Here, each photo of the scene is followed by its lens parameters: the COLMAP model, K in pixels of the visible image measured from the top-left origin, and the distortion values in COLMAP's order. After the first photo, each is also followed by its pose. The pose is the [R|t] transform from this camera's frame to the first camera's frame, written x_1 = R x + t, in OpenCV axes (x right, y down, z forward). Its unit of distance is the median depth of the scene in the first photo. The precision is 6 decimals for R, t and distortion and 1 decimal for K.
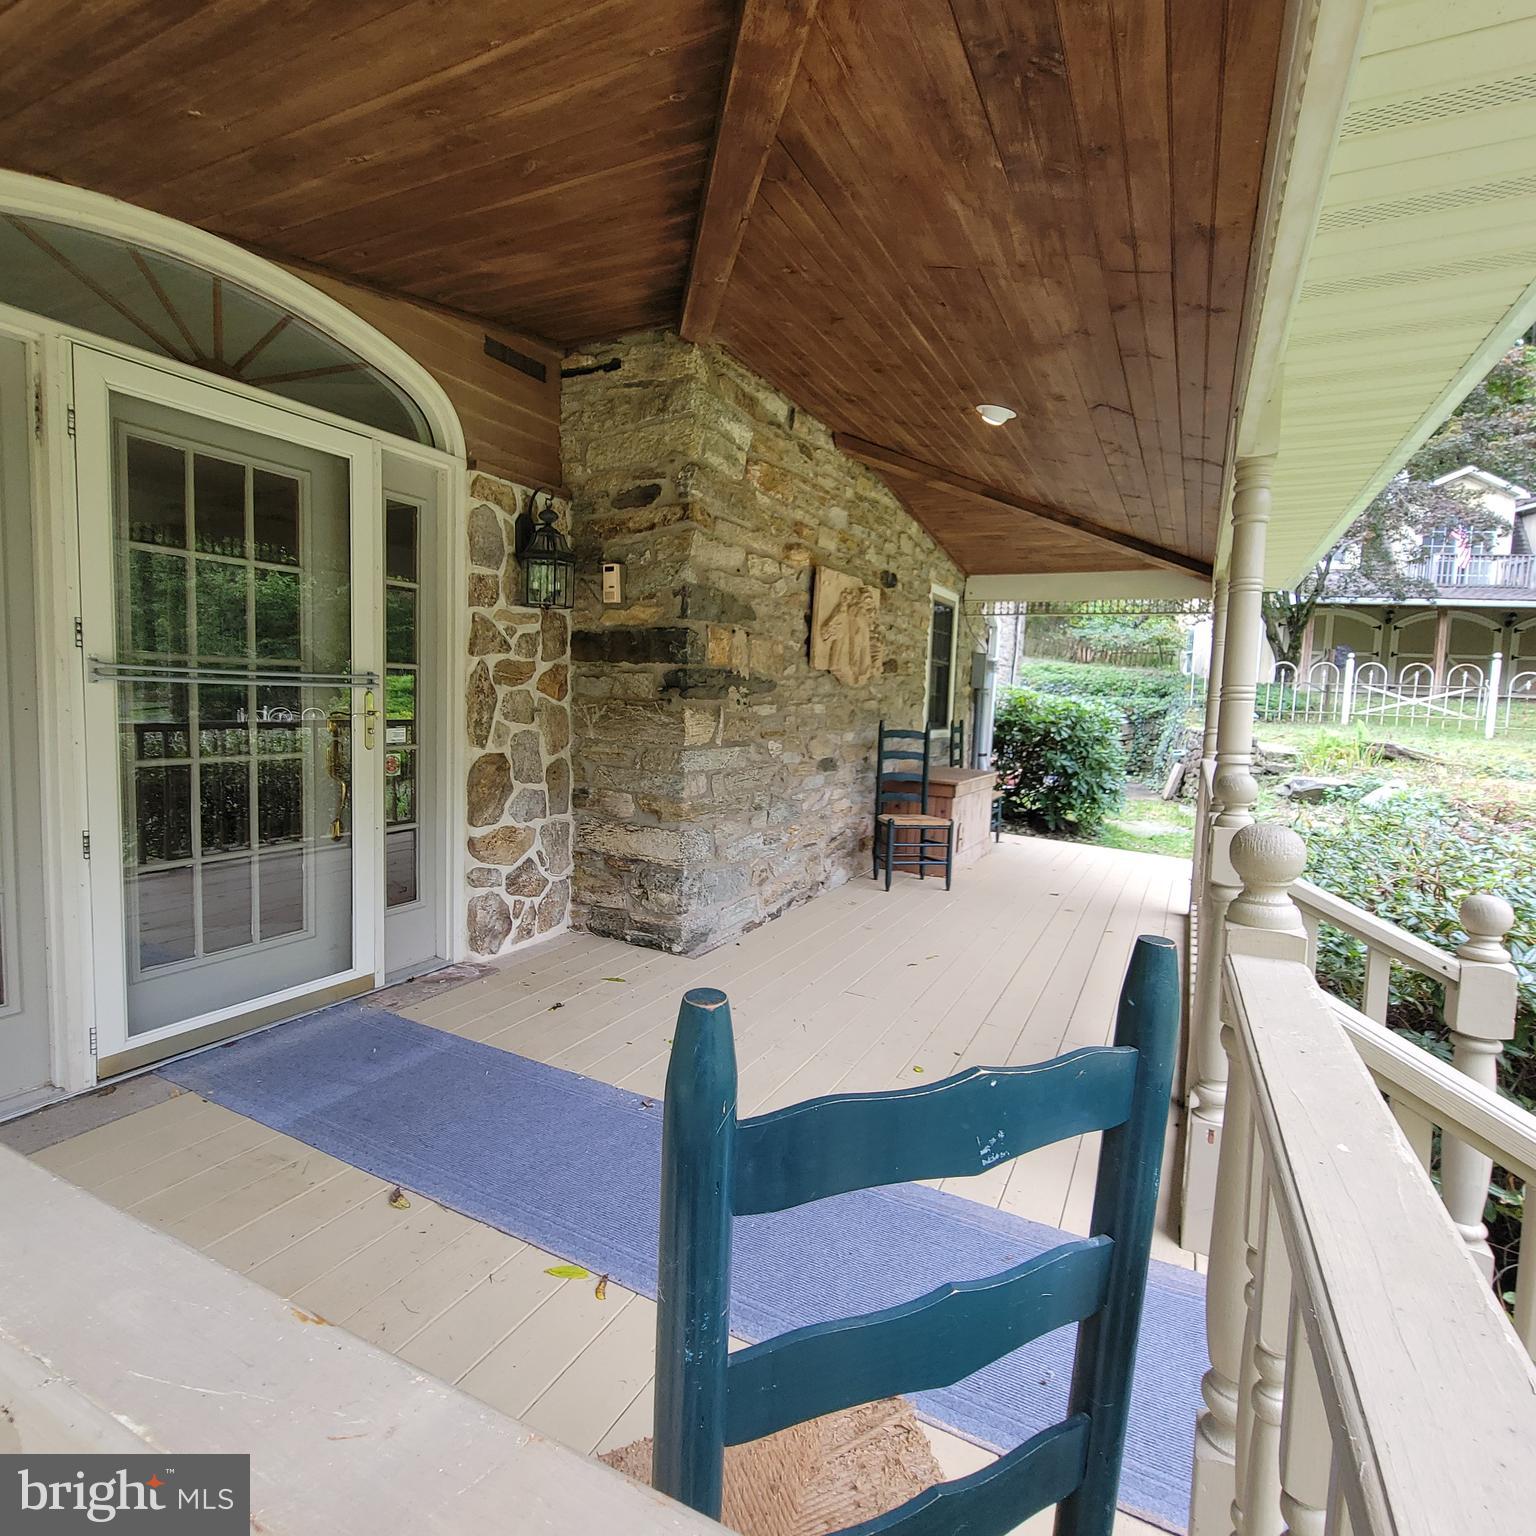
lens RADIAL K [[832.9, 0, 770.0], [0, 832.9, 762.6], [0, 0, 1]] dist [0.007158, -0.000127]
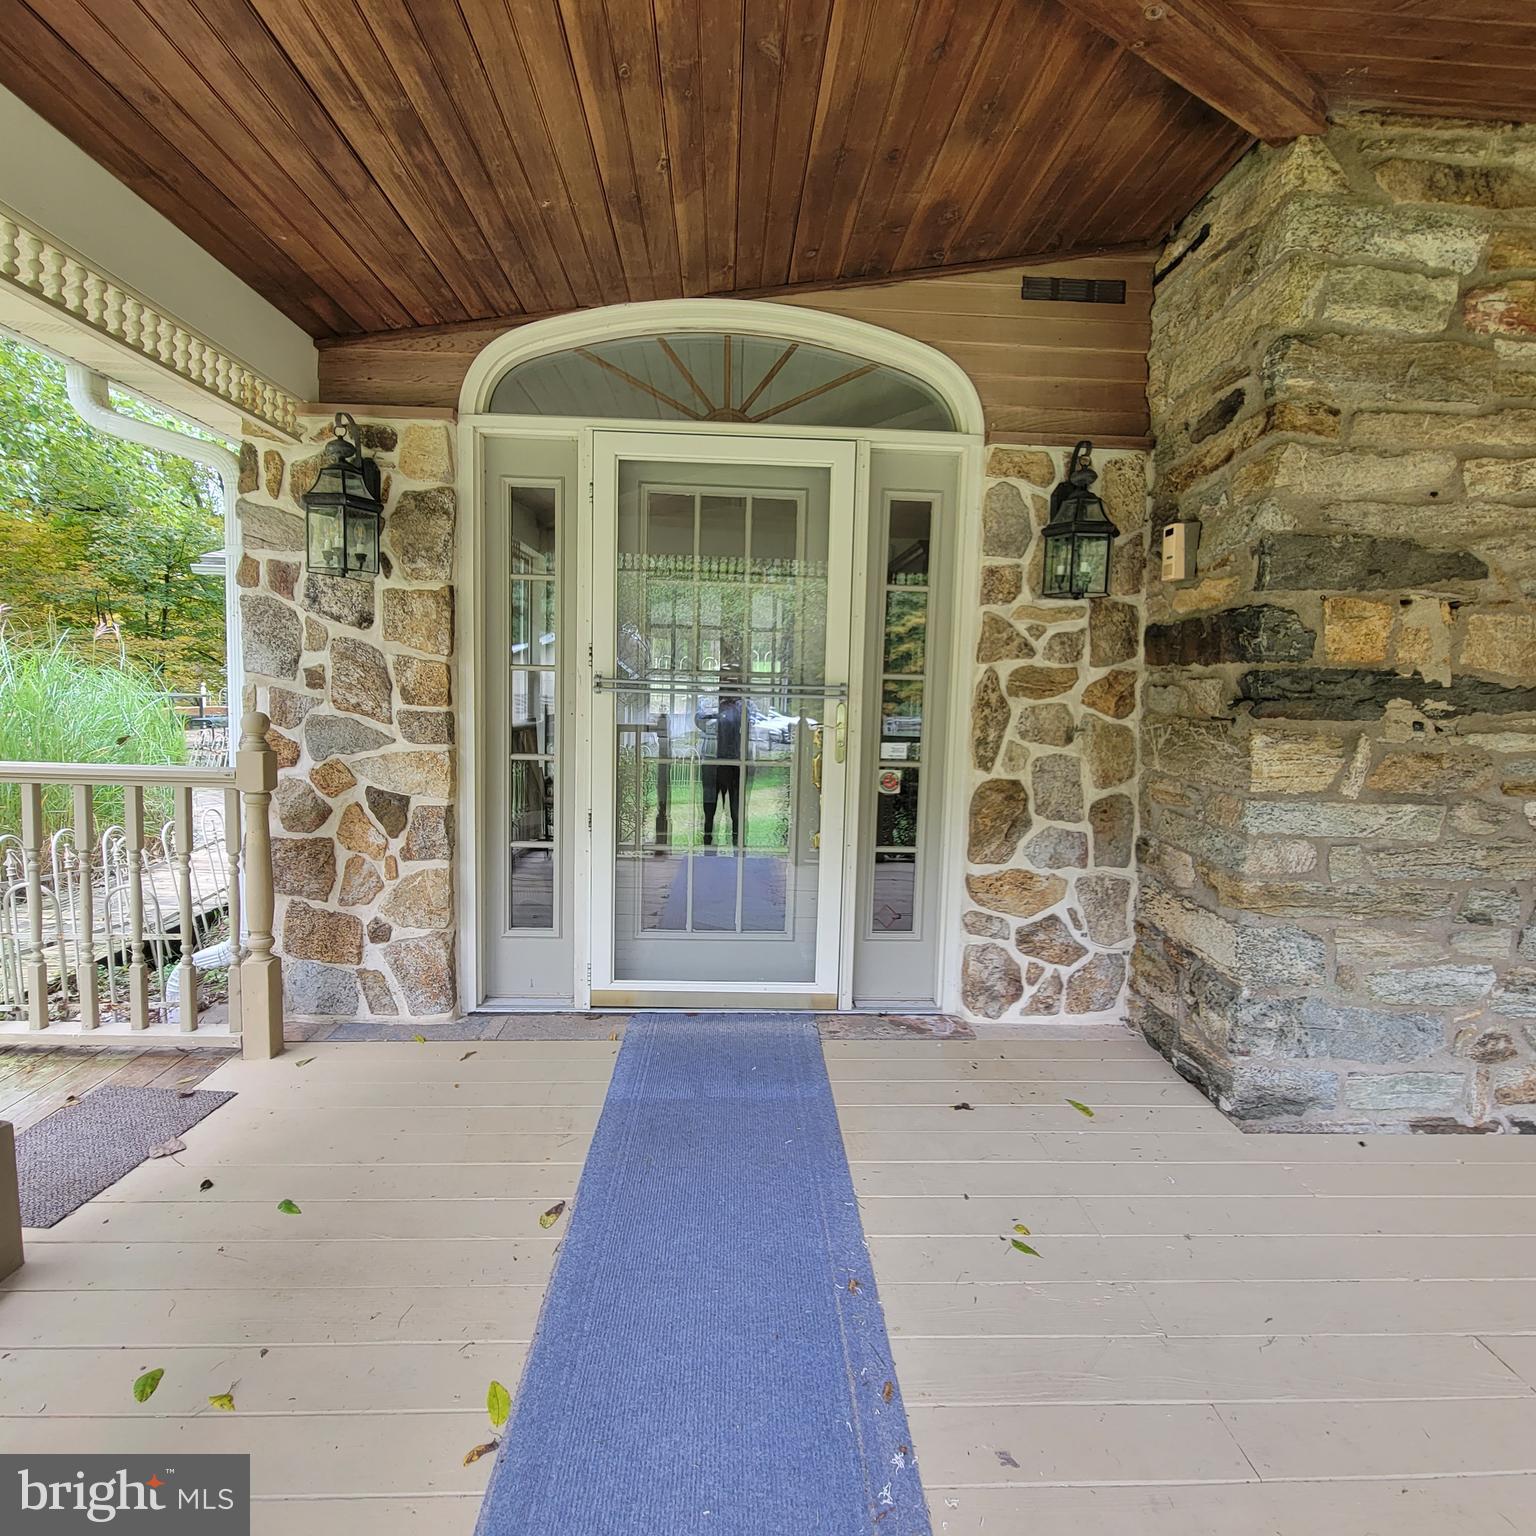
lens RADIAL K [[832.9, 0, 768.5], [0, 832.9, 763.1], [0, 0, 1]] dist [0.007158, -0.000127]
pose [[0.500353, 0.062020, -0.863597, 0.261096], [-0.083042, 0.996270, 0.023435, -0.026558], [0.861830, 0.059989, 0.503637, 0.366506]]
